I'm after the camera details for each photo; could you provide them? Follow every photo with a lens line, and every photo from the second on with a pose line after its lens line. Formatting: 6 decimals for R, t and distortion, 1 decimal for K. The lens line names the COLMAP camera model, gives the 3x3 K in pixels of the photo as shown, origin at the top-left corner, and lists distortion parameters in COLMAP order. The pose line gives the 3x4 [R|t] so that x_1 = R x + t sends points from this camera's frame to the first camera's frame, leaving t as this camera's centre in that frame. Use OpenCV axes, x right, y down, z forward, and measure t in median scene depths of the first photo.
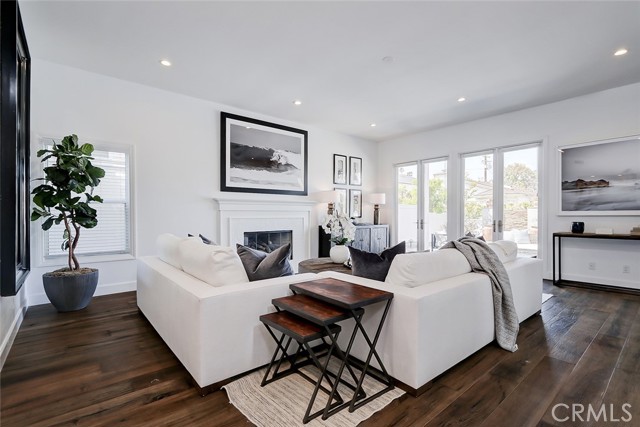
lens RADIAL K [[300.5, 0, 330.2], [0, 300.5, 214.8], [0, 0, 1]] dist [-0.002685, -0.000237]
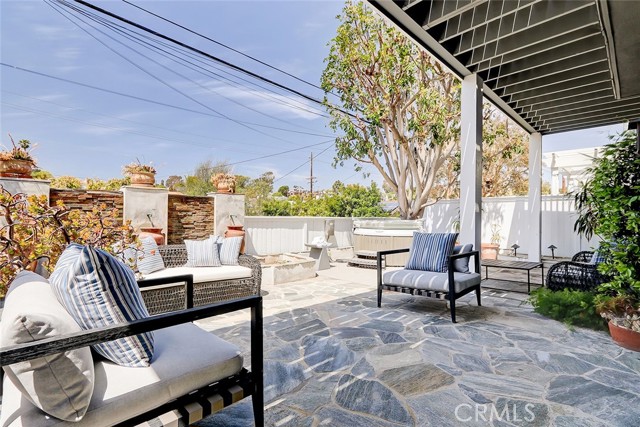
lens RADIAL K [[299.5, 0, 320.0], [0, 299.5, 213.5], [0, 0, 1]] dist [0.002852, 0.000280]
pose [[-0.033535, 0.009840, 0.999389, 0.359002], [-0.013963, 0.999849, -0.010313, 0.028149], [-0.999340, -0.014300, -0.033393, 1.302029]]
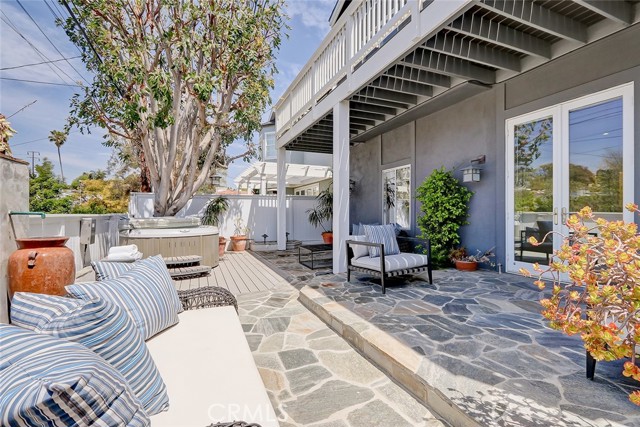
lens RADIAL K [[295.6, 0, 320.0], [0, 295.6, 213.5], [0, 0, 1]] dist [-0.004292, -0.000668]
pose [[-0.949319, 0.002835, 0.314300, 0.859589], [0.002456, 0.999996, -0.001601, 0.029602], [-0.314304, -0.000748, -0.949322, 1.804415]]
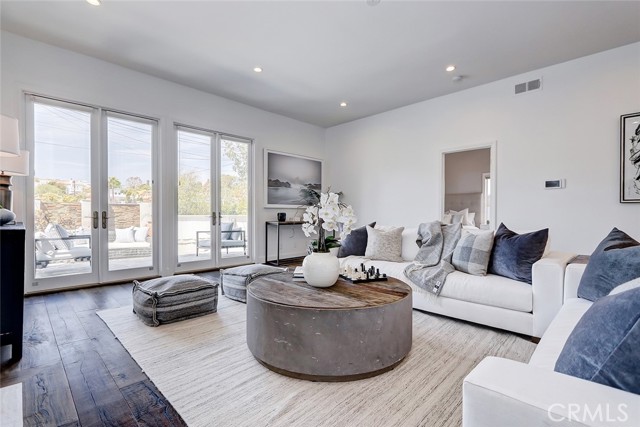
lens RADIAL K [[295.6, 0, 320.0], [0, 295.6, 213.5], [0, 0, 1]] dist [-0.004292, -0.000668]
pose [[-0.070857, 0.003213, 0.997481, -0.345898], [-0.002339, 0.999992, -0.003387, 0.024142], [-0.997484, -0.002574, -0.070849, 0.735991]]
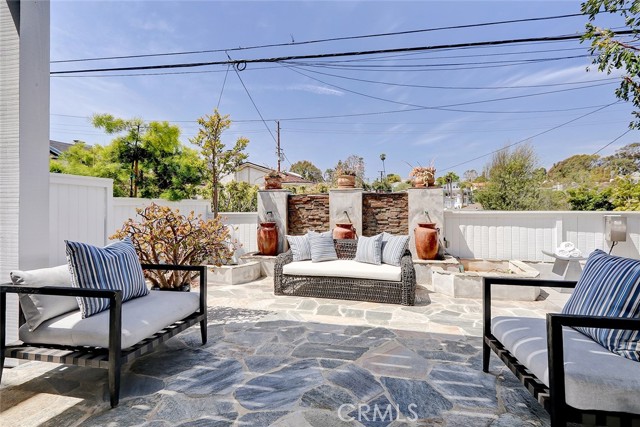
lens RADIAL K [[301.2, 0, 330.9], [0, 301.2, 204.0], [0, 0, 1]] dist [0.001450, 0.000062]
pose [[0.800423, 0.001348, 0.599434, 0.583248], [0.004310, 0.999959, -0.008003, 0.011602], [-0.599420, 0.008989, 0.800384, 0.992462]]
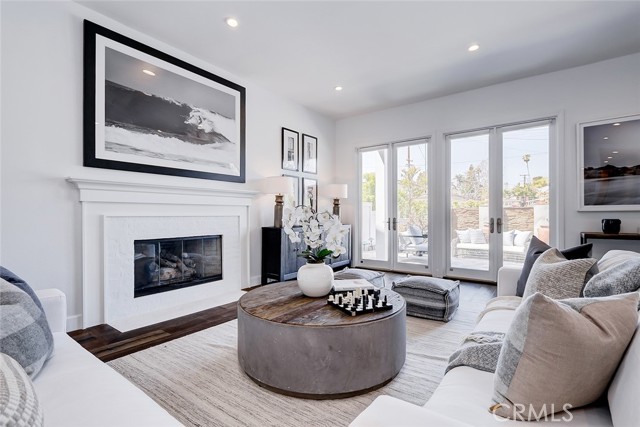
lens RADIAL K [[297.7, 0, 327.0], [0, 297.7, 213.4], [0, 0, 1]] dist [0.001146, -0.000148]
pose [[0.975361, -0.000870, 0.220615, -0.047090], [0.002101, 0.999984, -0.005344, 0.009197], [-0.220606, 0.005676, 0.975346, 0.326637]]
